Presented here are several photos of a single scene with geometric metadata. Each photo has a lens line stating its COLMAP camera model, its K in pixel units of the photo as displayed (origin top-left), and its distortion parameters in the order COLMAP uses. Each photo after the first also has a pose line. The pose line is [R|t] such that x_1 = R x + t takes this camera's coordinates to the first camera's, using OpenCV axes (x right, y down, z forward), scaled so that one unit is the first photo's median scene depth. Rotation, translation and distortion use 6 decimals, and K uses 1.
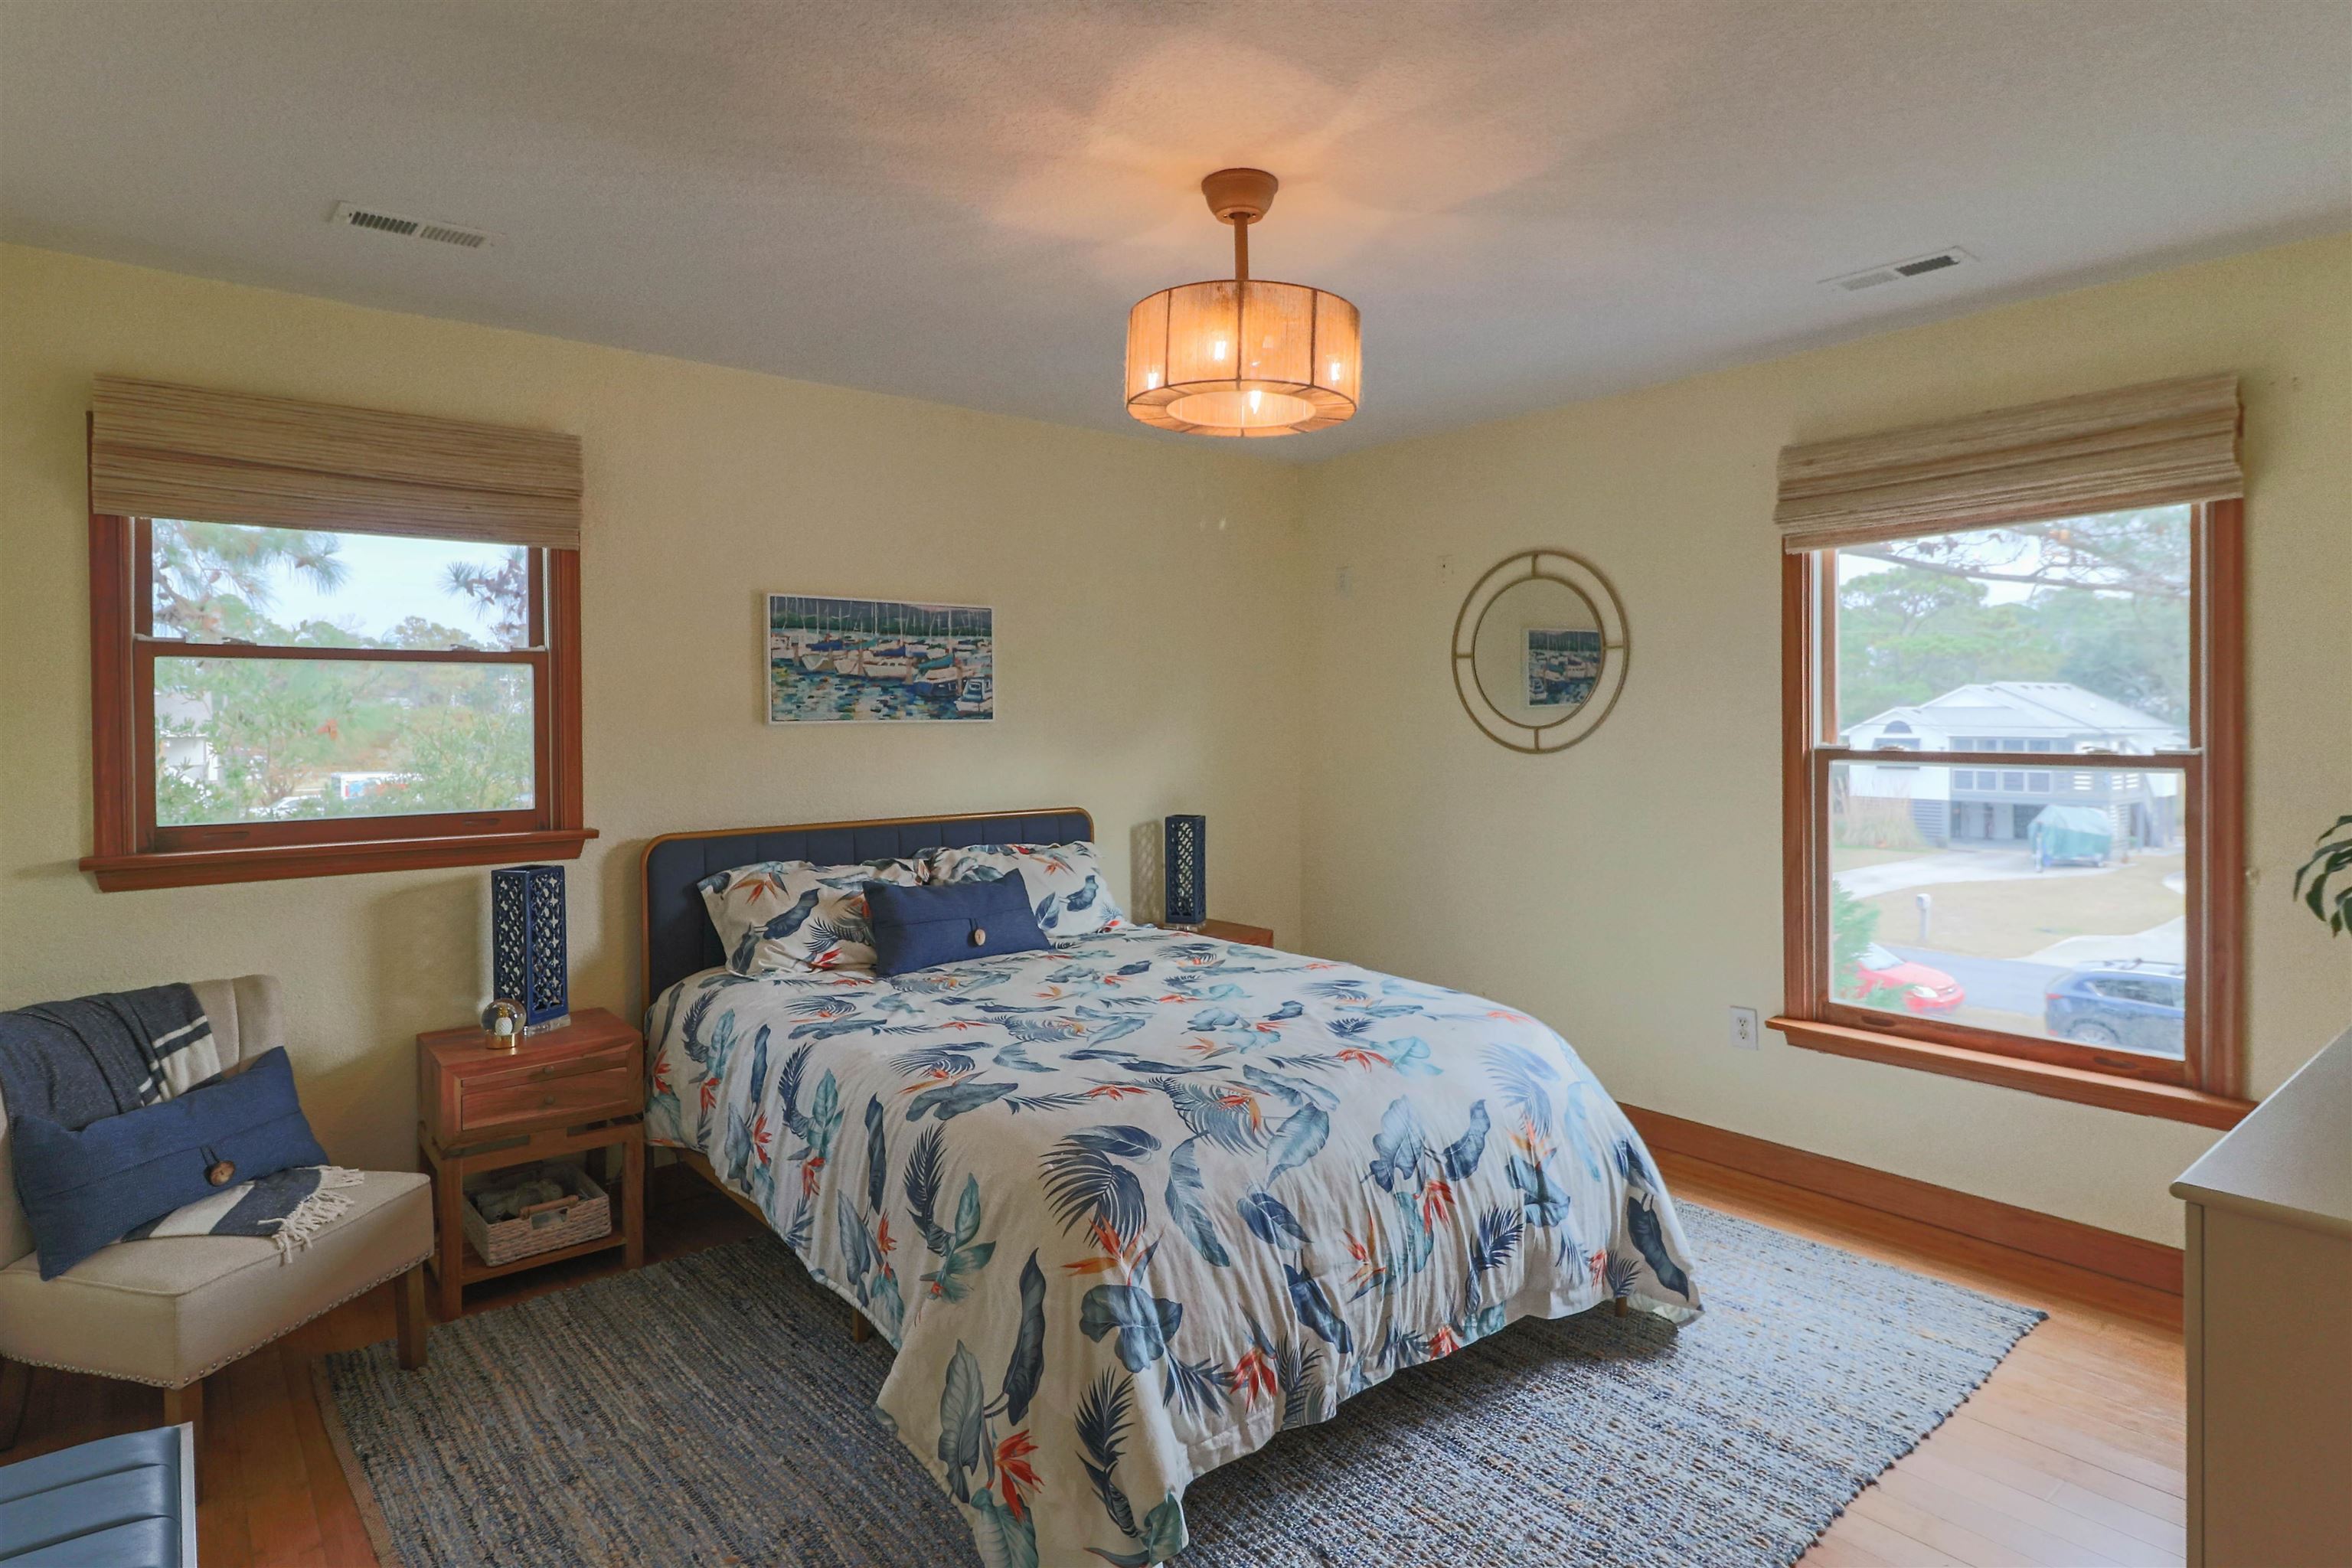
lens RADIAL K [[1199.2, 0, 1162.9], [0, 1199.2, 742.6], [0, 0, 1]] dist [-0.003167, -0.002223]
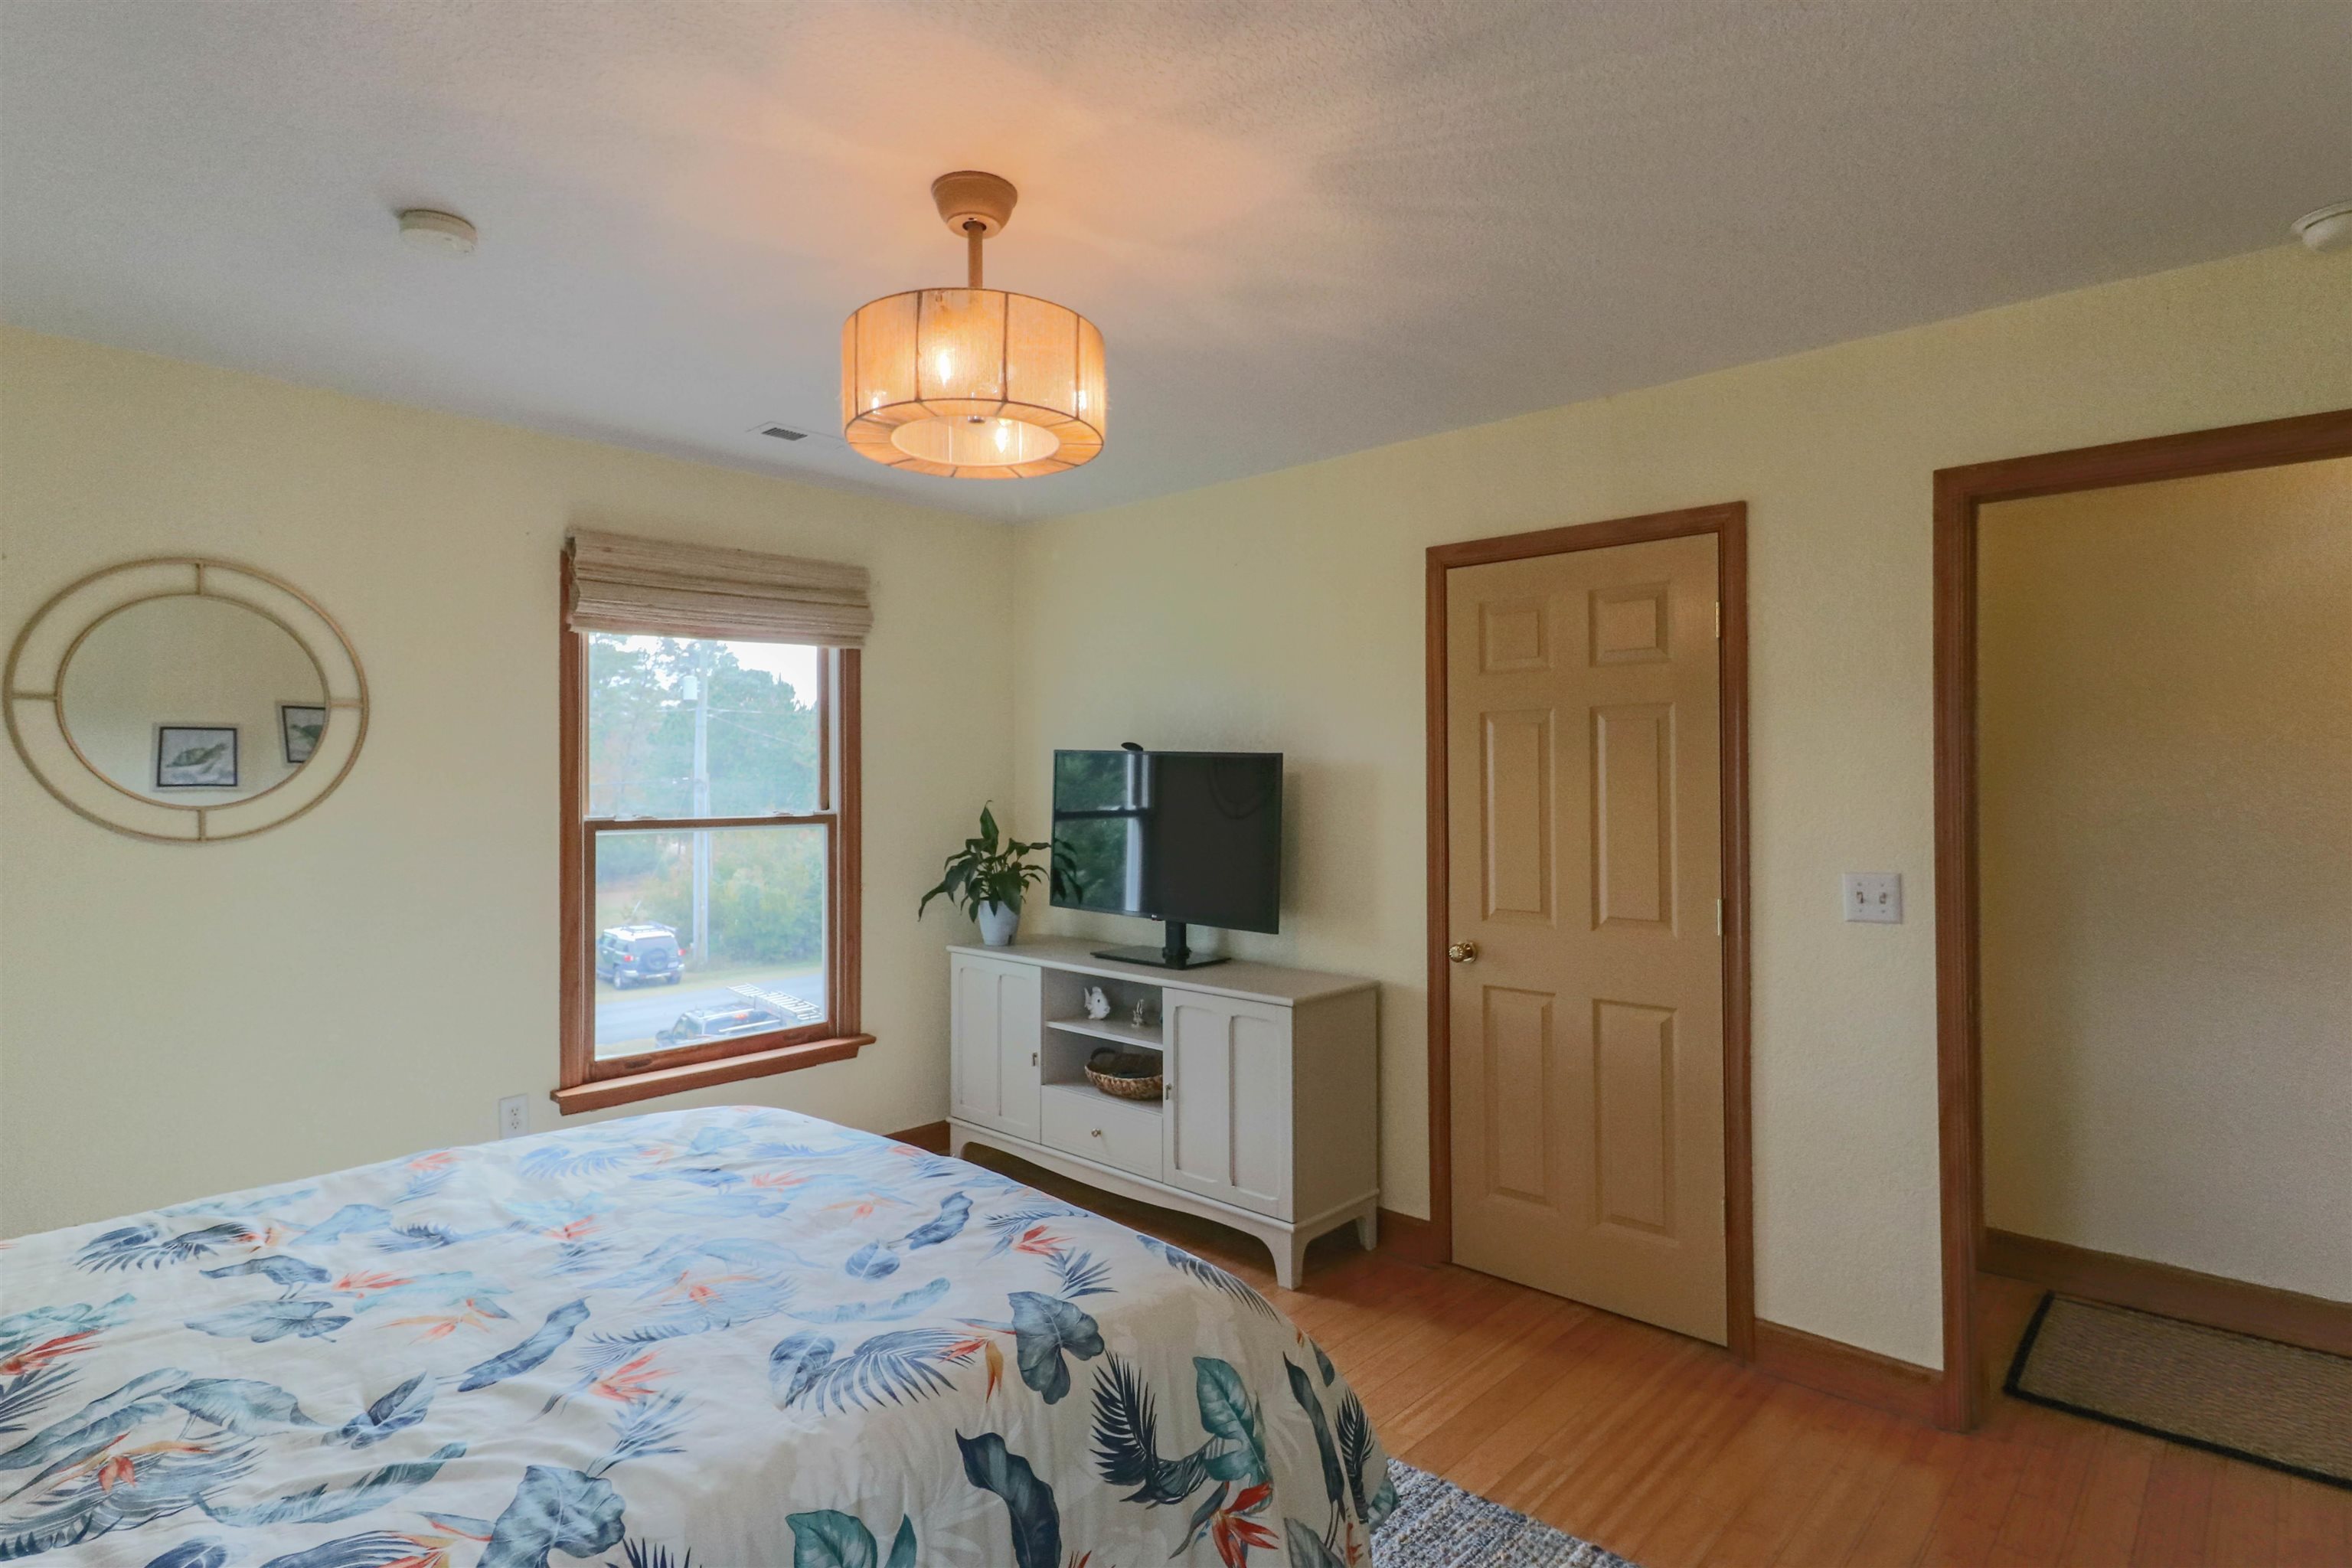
lens RADIAL K [[1199.2, 0, 1162.9], [0, 1199.2, 742.6], [0, 0, 1]] dist [-0.003167, -0.002223]
pose [[-0.132834, 0.033581, 0.990569, -0.558644], [0.029912, 0.999106, -0.029860, -0.015730], [-0.990687, 0.025664, -0.133720, 0.645851]]
